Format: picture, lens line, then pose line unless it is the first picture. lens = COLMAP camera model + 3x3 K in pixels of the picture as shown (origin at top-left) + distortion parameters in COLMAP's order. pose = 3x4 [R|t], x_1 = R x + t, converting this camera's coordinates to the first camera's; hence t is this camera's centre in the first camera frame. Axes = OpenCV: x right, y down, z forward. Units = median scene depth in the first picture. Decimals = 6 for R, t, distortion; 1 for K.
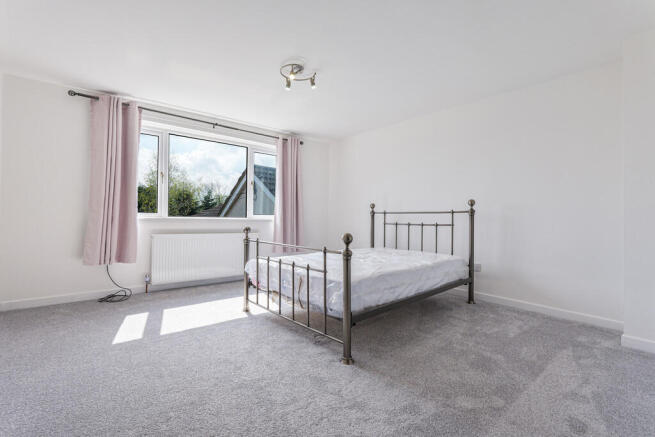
lens RADIAL K [[304.2, 0, 326.8], [0, 304.2, 216.2], [0, 0, 1]] dist [0.000153, 0.000004]
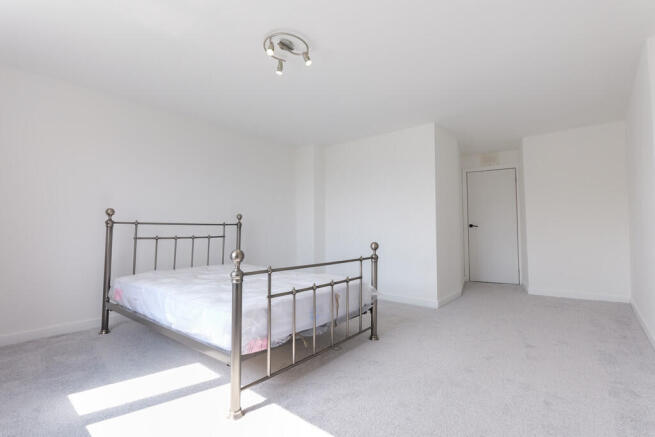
lens RADIAL K [[304.2, 0, 327.1], [0, 304.2, 217.3], [0, 0, 1]] dist [0.000153, 0.000004]
pose [[-0.146550, 0.035976, 0.988549, -0.675337], [-0.004486, 0.999304, -0.037032, -0.000577], [-0.989193, -0.009862, -0.146286, 0.781349]]
